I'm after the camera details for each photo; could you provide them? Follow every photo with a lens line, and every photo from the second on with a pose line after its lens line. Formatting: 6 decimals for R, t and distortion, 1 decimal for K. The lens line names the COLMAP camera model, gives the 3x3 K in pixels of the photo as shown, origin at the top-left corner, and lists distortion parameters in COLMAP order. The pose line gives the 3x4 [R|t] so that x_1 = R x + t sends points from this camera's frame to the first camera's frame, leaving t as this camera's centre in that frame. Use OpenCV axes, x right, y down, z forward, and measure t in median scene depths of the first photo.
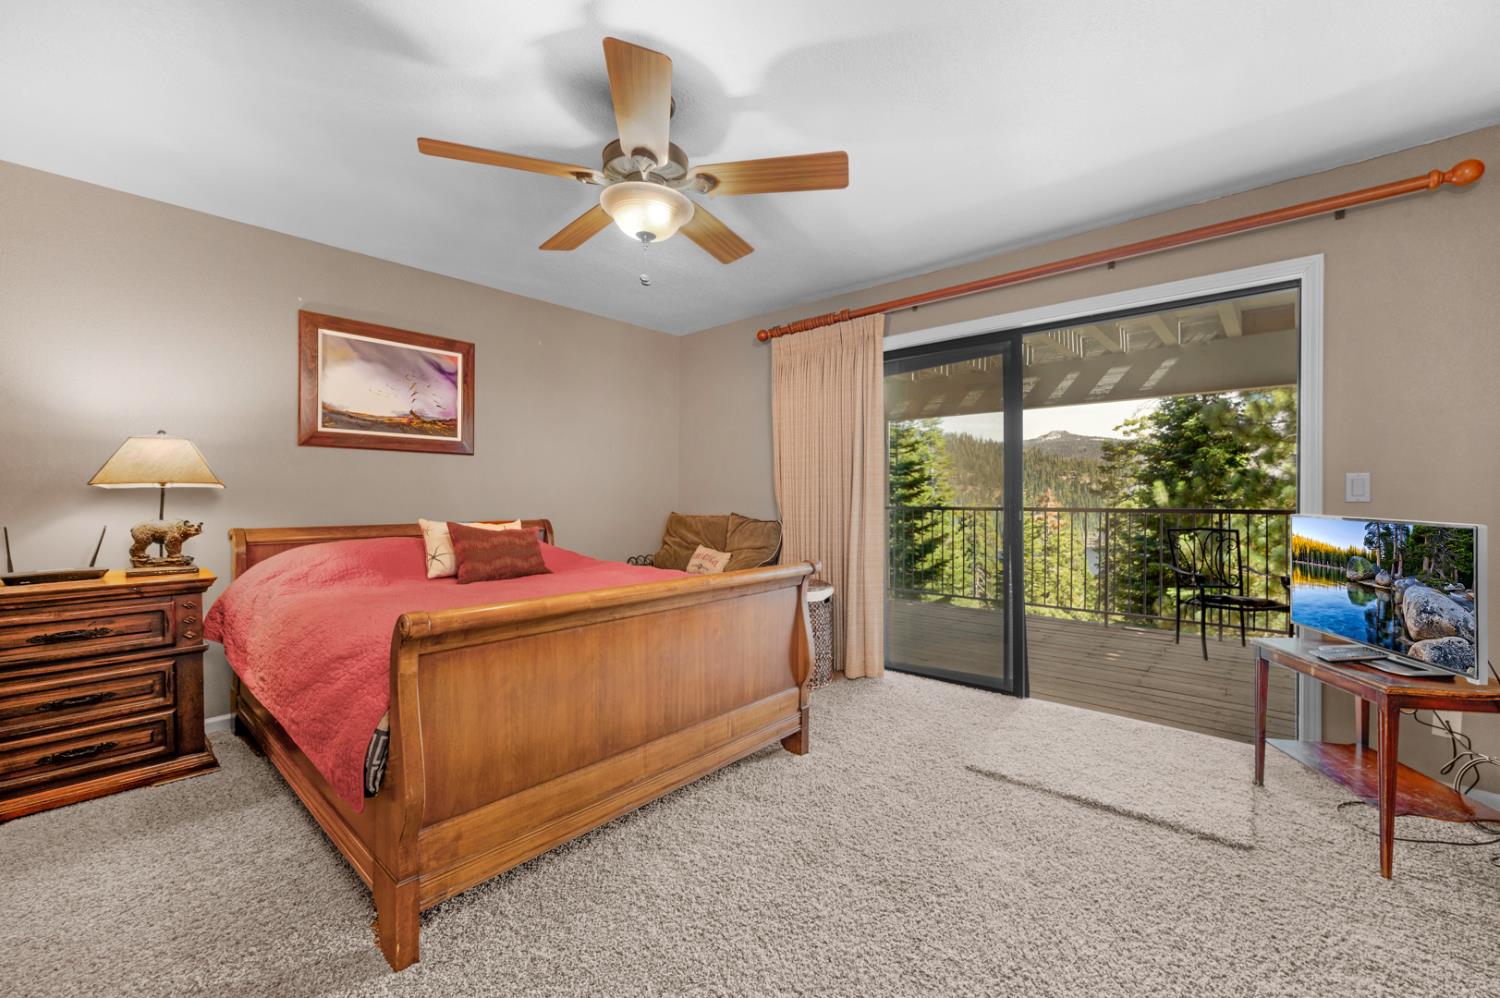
lens RADIAL K [[609.4, 0, 759.5], [0, 609.4, 496.0], [0, 0, 1]] dist [-0.000376, -0.000027]
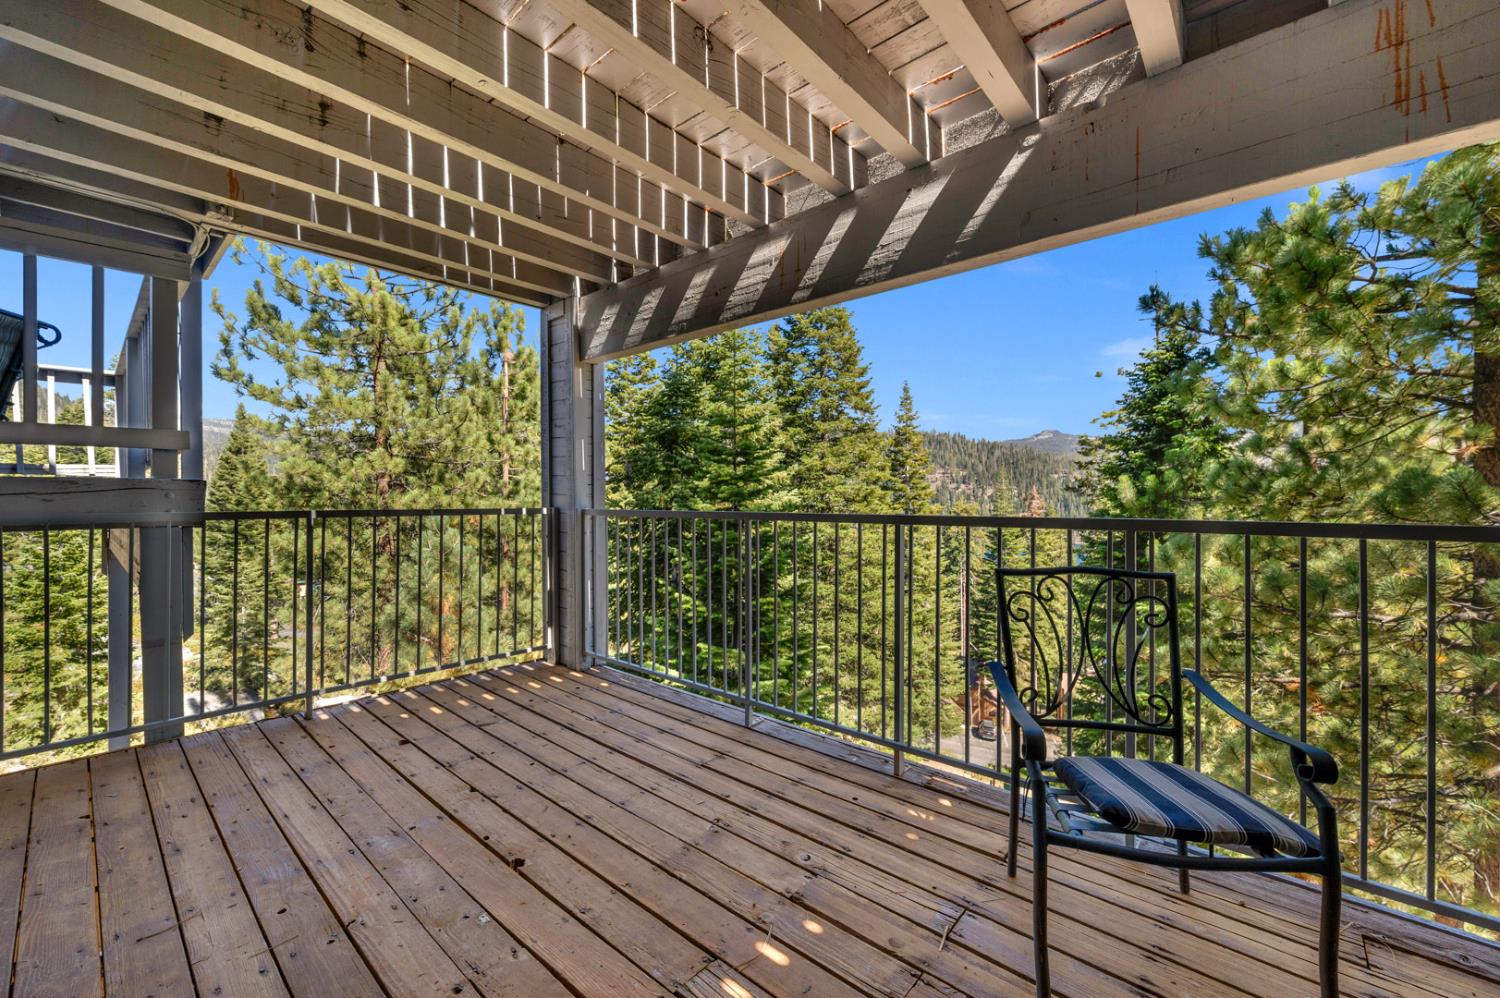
lens RADIAL K [[599.7, 0, 757.2], [0, 599.7, 500.3], [0, 0, 1]] dist [-0.001282, -0.000140]
pose [[0.999997, -0.001949, 0.001674, 0.718341], [0.001933, 0.999953, 0.009494, 0.006744], [-0.001692, -0.009491, 0.999954, 0.853459]]
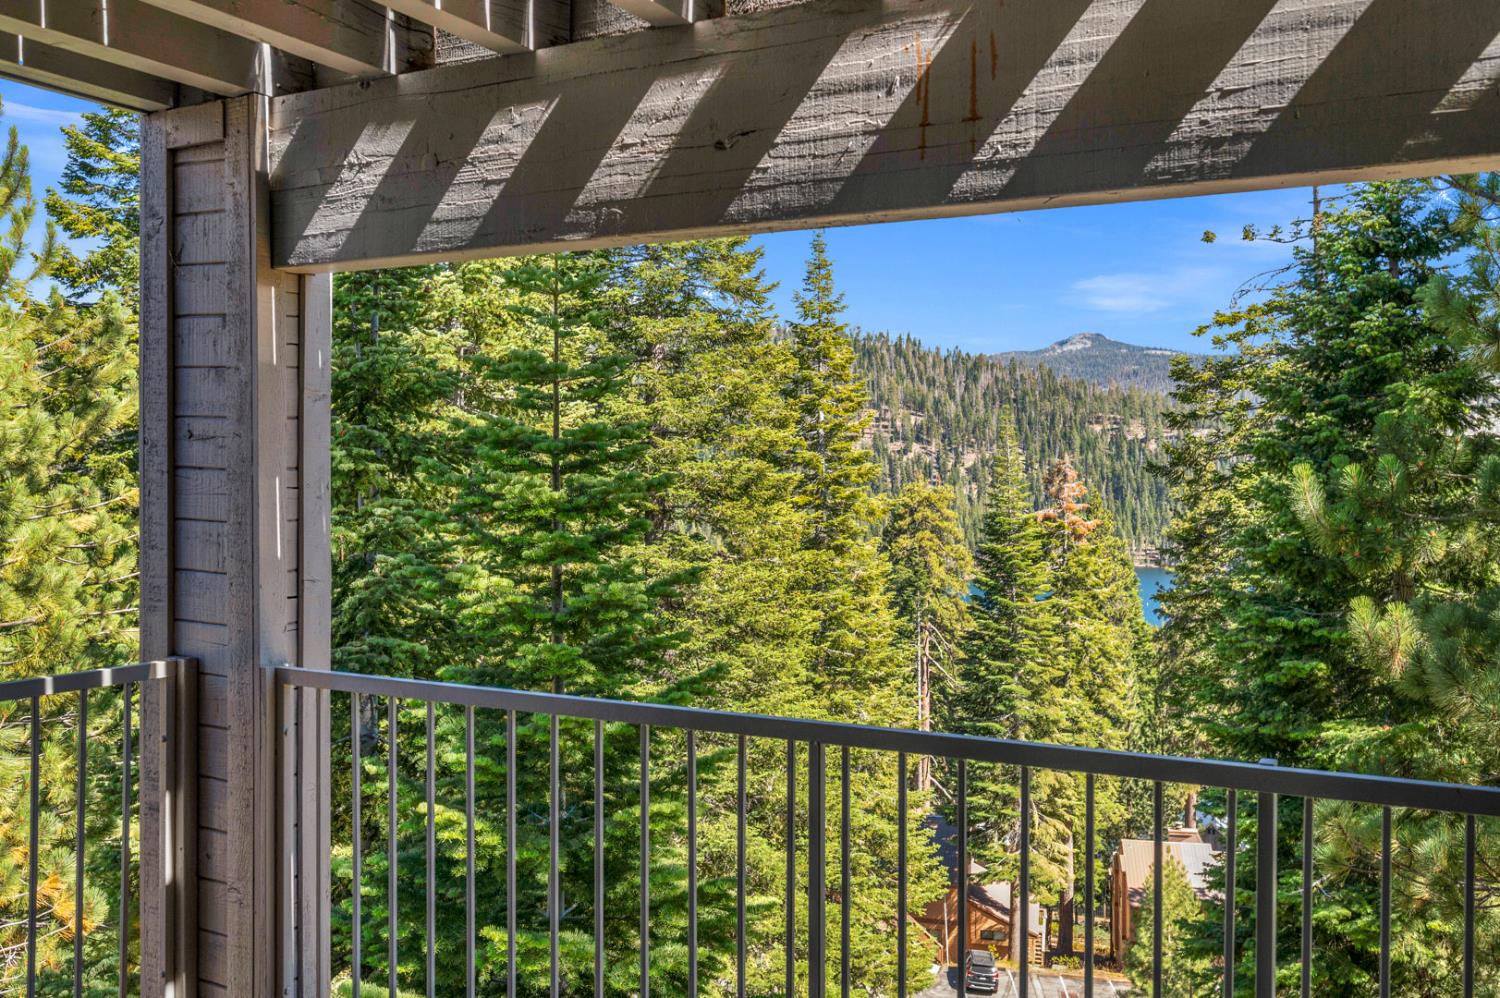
lens RADIAL K [[1338.2, 0, 784.2], [0, 1338.2, 467.3], [0, 0, 1]] dist [-0.004326, -0.004951]
pose [[0.972752, 0.002015, 0.231841, 0.521448], [-0.002691, 0.999993, 0.002602, -0.108296], [-0.231834, -0.003155, 0.972750, 0.993450]]
